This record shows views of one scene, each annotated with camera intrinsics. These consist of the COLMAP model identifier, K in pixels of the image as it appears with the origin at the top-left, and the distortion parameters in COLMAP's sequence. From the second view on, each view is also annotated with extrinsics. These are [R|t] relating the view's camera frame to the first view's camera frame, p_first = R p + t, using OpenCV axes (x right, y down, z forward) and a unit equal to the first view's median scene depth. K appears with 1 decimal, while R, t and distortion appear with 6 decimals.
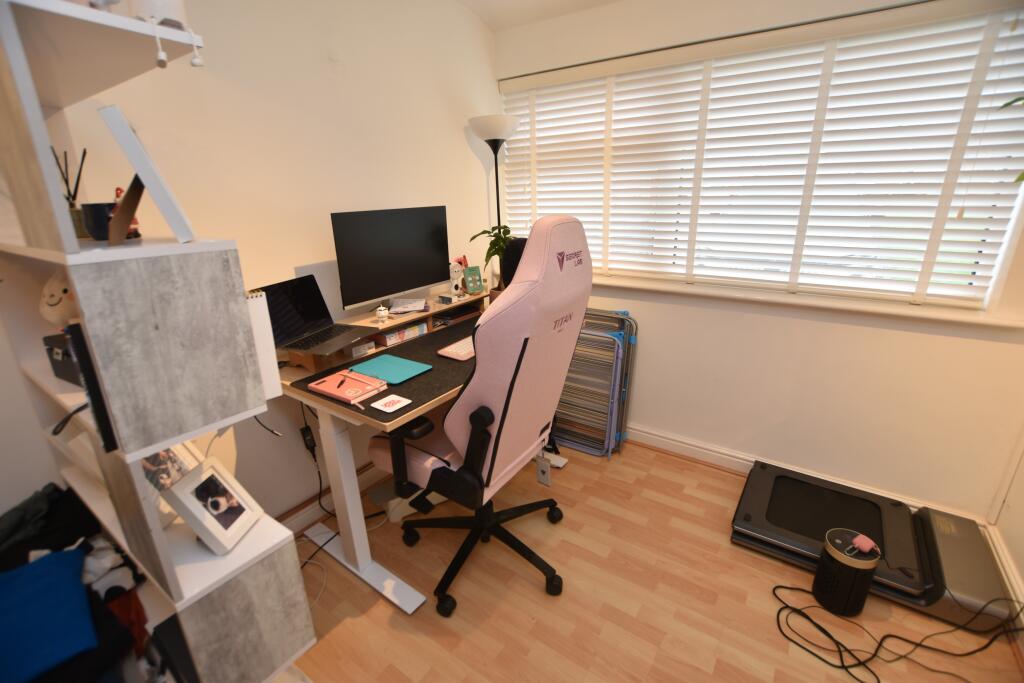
lens RADIAL K [[461.5, 0, 512.3], [0, 461.5, 347.5], [0, 0, 1]] dist [-0.013591, 0.000463]
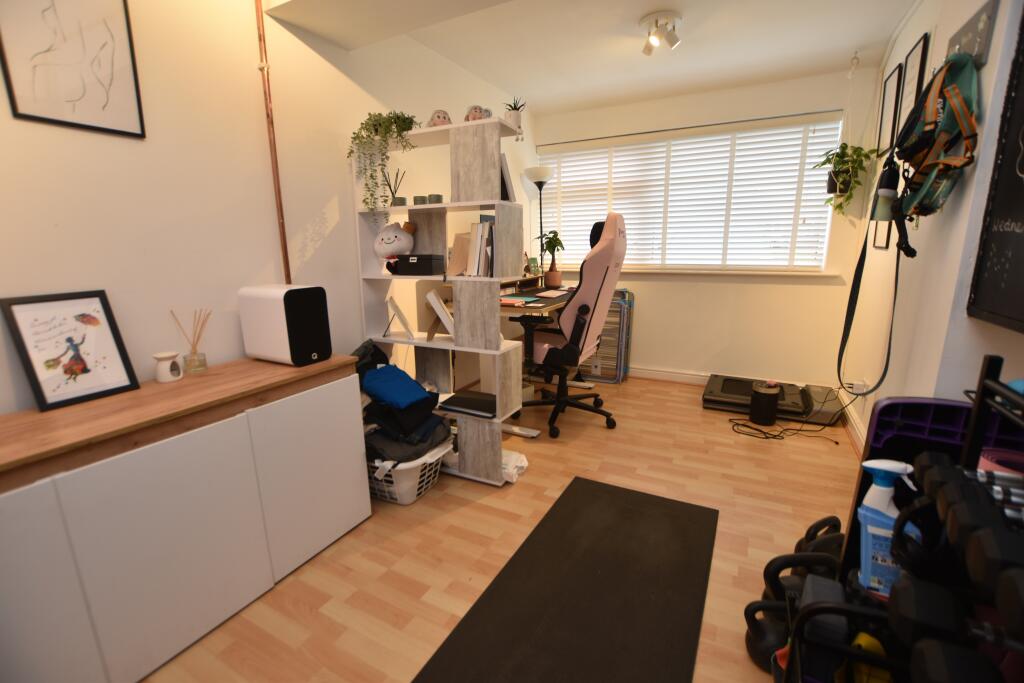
lens RADIAL K [[461.5, 0, 512.3], [0, 461.5, 347.5], [0, 0, 1]] dist [-0.013591, 0.000463]
pose [[0.991806, -0.017375, 0.126569, -0.430929], [0.031609, 0.993279, -0.111342, 0.362308], [-0.123783, 0.114430, 0.985689, -0.609617]]
